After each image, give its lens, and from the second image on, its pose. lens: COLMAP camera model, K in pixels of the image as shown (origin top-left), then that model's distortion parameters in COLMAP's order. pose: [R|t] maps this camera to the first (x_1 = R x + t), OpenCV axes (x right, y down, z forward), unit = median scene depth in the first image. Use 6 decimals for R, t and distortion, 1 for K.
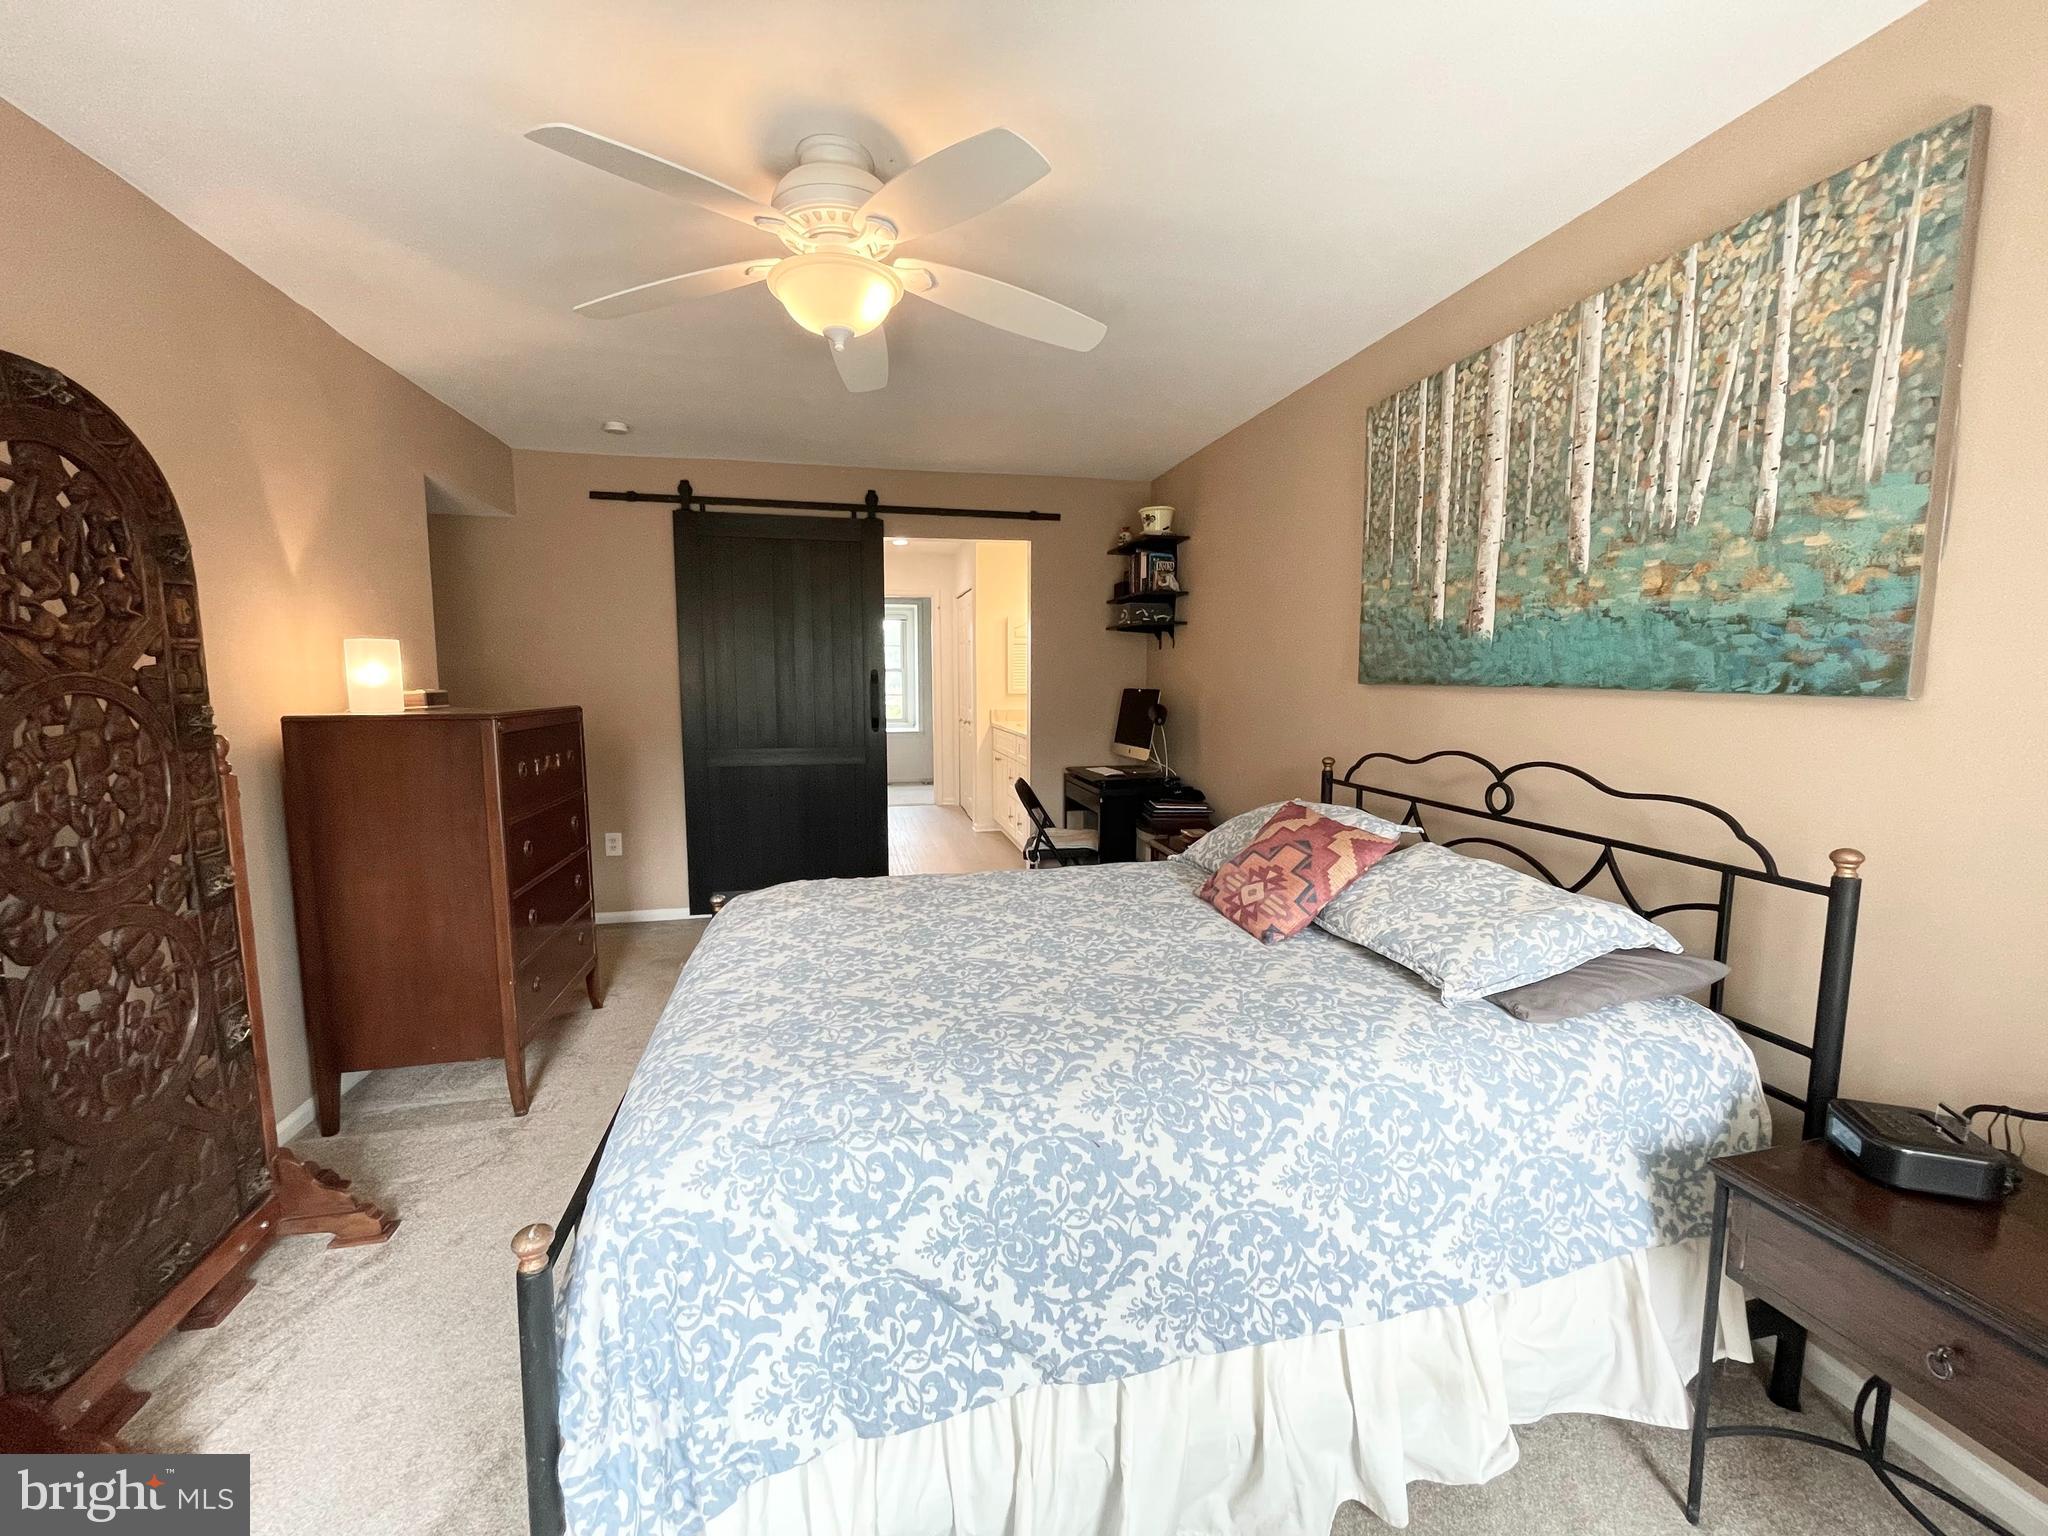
lens RADIAL K [[823.6, 0, 1031.2], [0, 823.6, 761.1], [0, 0, 1]] dist [-0.002927, 0.000134]
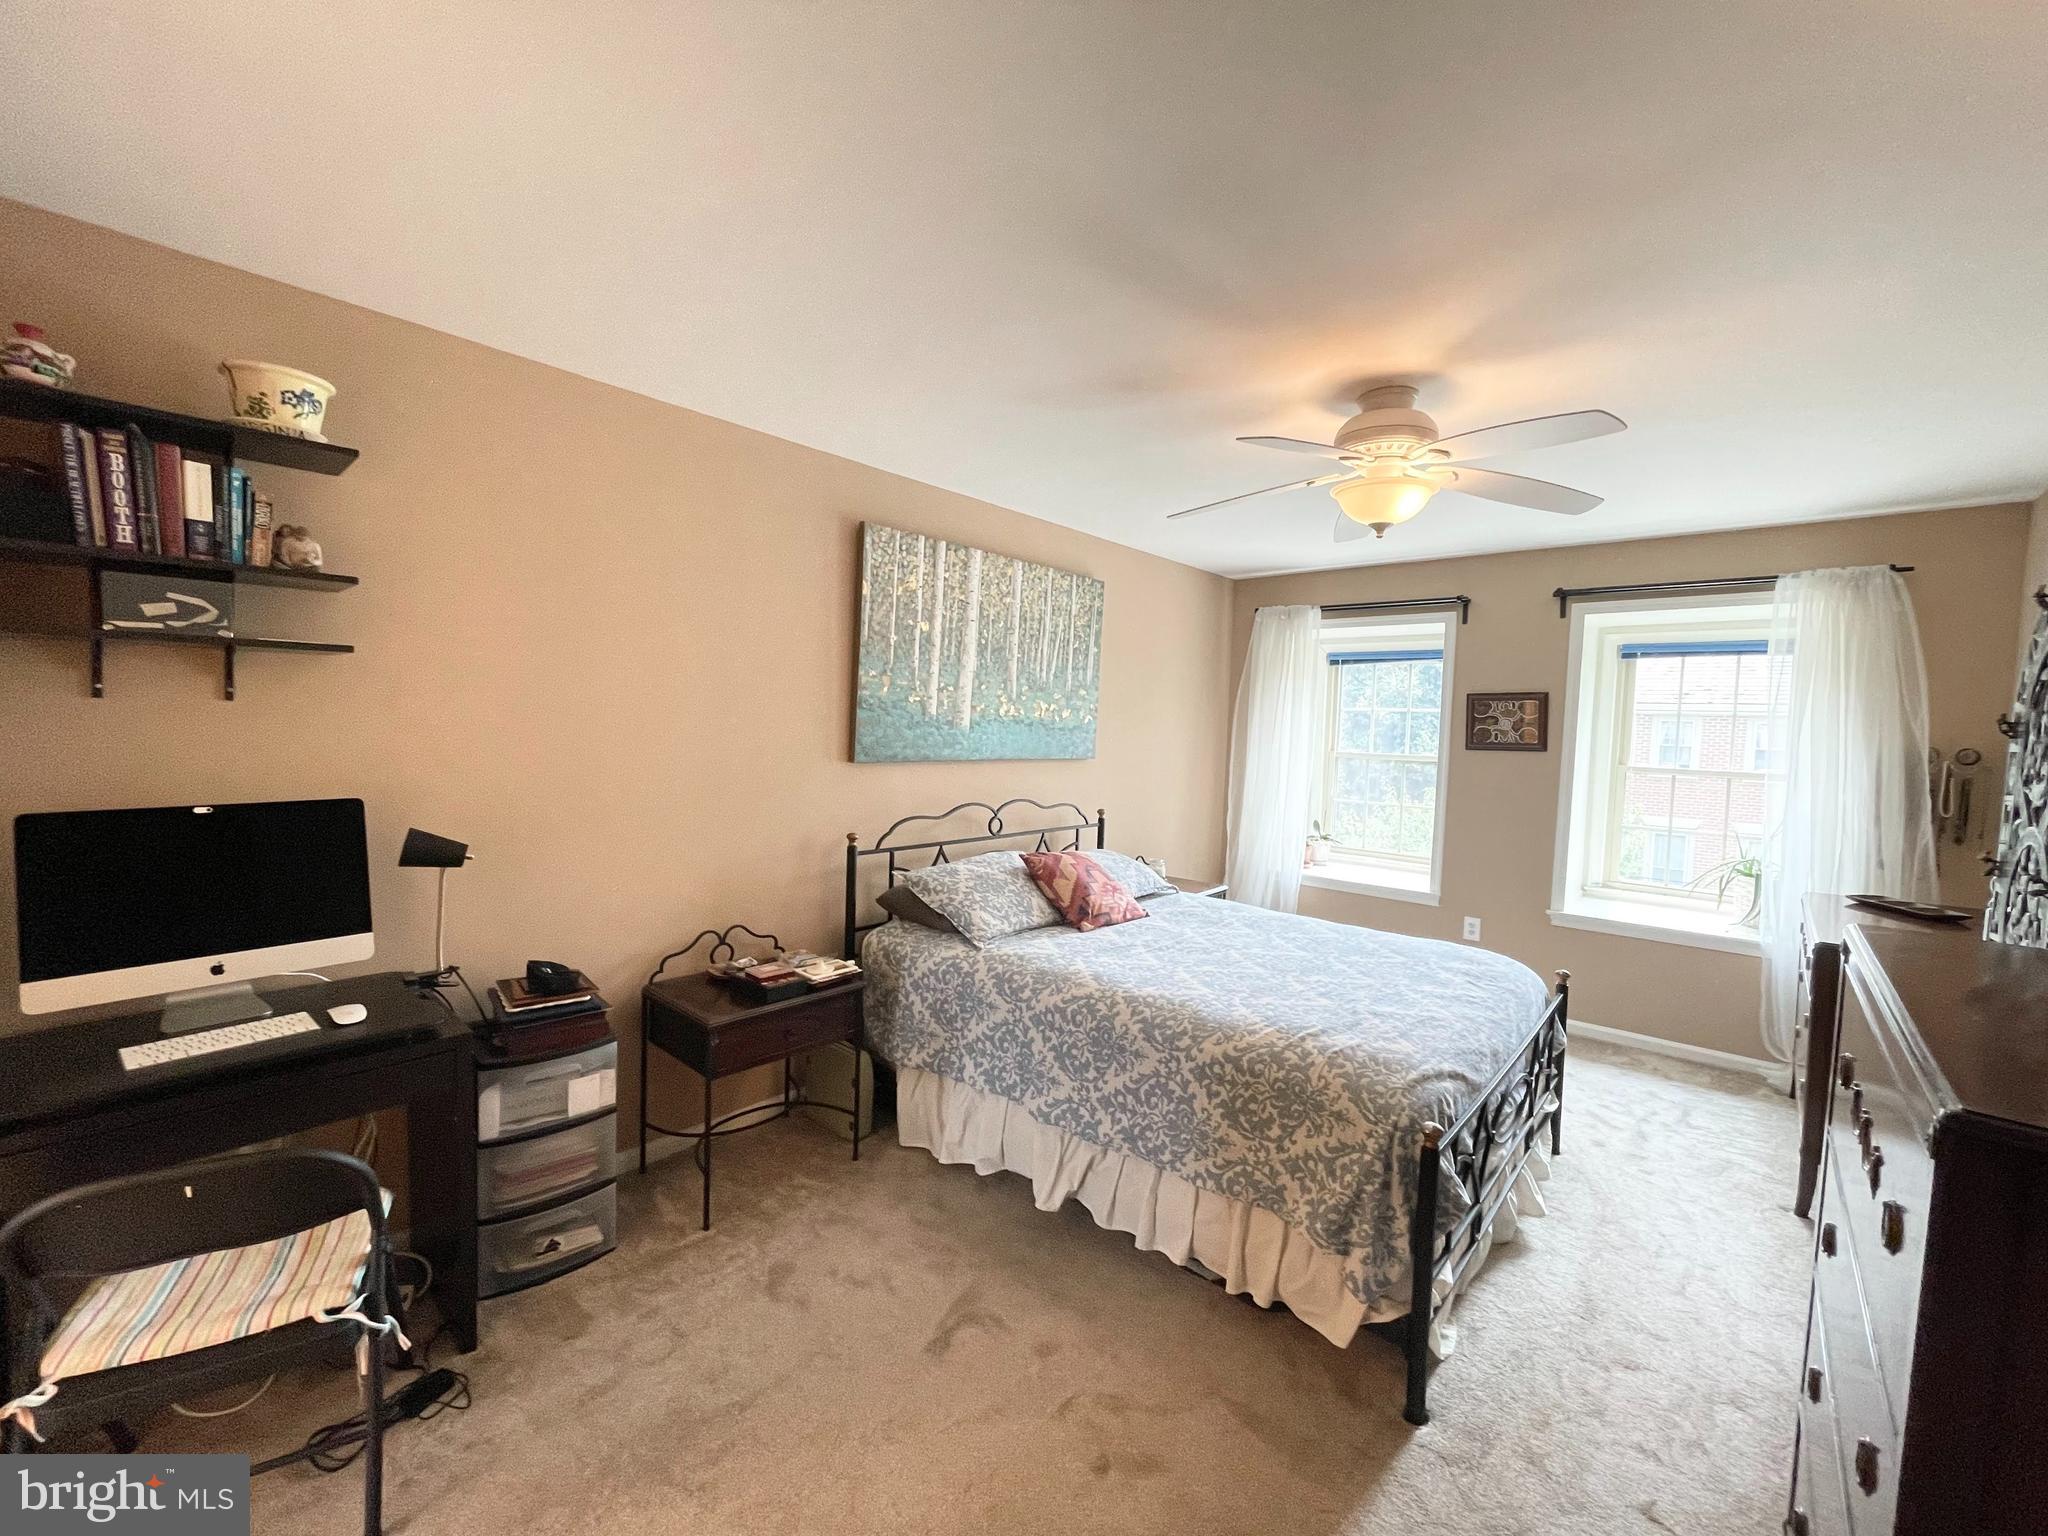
lens RADIAL K [[823.6, 0, 1031.2], [0, 823.6, 761.1], [0, 0, 1]] dist [-0.002927, 0.000134]
pose [[-0.580594, -0.069198, 0.811247, -0.814836], [0.048586, 0.991662, 0.119359, -0.275347], [-0.812742, 0.108714, -0.572391, 1.826494]]
